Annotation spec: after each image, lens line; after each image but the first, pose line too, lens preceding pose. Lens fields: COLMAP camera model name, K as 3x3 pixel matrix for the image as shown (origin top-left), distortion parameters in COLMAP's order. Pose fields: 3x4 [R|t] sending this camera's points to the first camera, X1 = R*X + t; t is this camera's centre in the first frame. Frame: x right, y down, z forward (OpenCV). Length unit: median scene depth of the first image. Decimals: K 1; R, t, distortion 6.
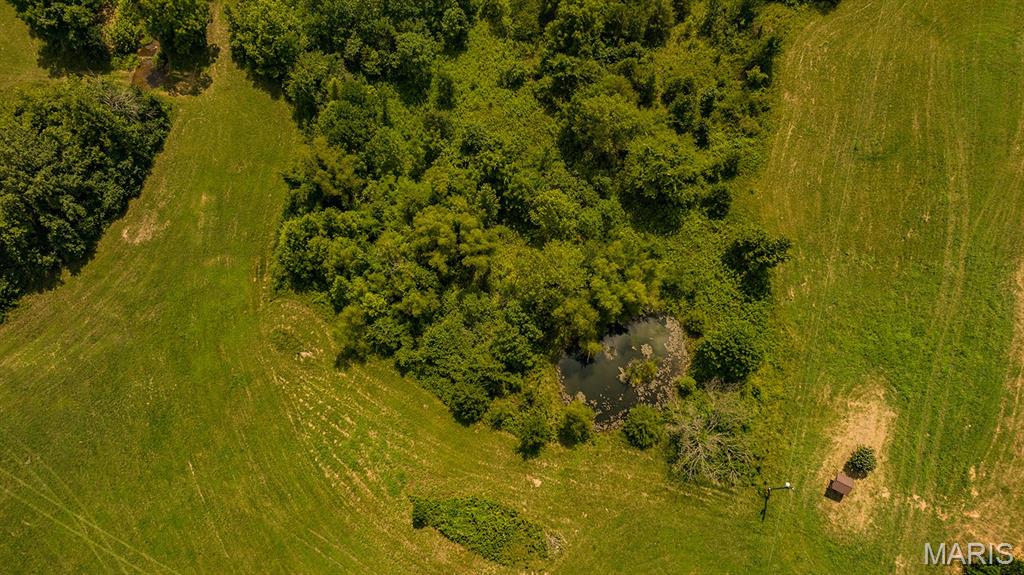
lens RADIAL K [[724.6, 0, 516.4], [0, 724.6, 292.6], [0, 0, 1]] dist [-0.033075, 0.026899]
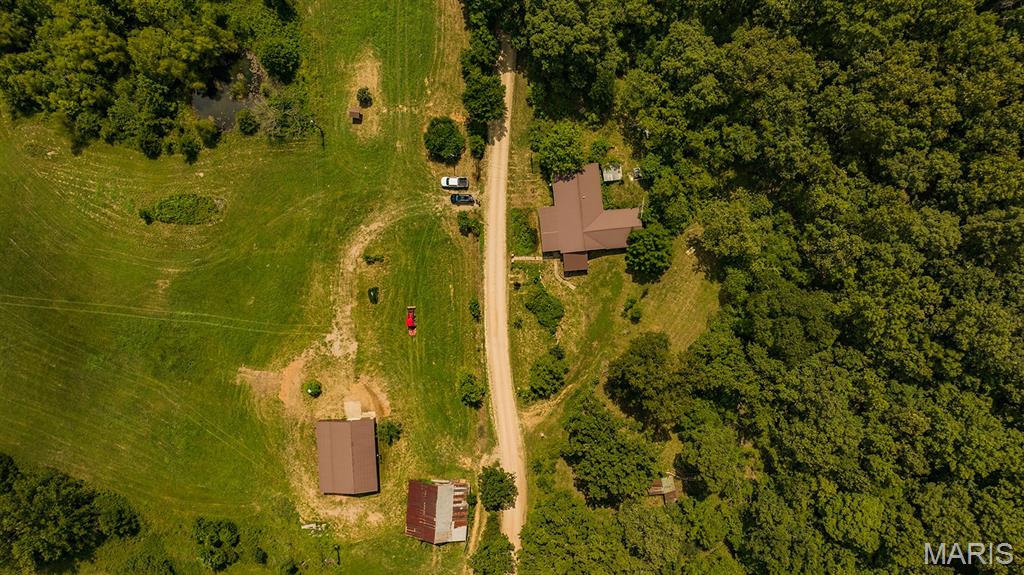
lens RADIAL K [[724.6, 0, 510.4], [0, 724.6, 294.5], [0, 0, 1]] dist [-0.033075, 0.026899]
pose [[0.942513, -0.334167, 0.001391, 0.589244], [0.320300, 0.904573, 0.281347, 0.262612], [-0.095275, -0.264728, 0.959605, -0.730089]]
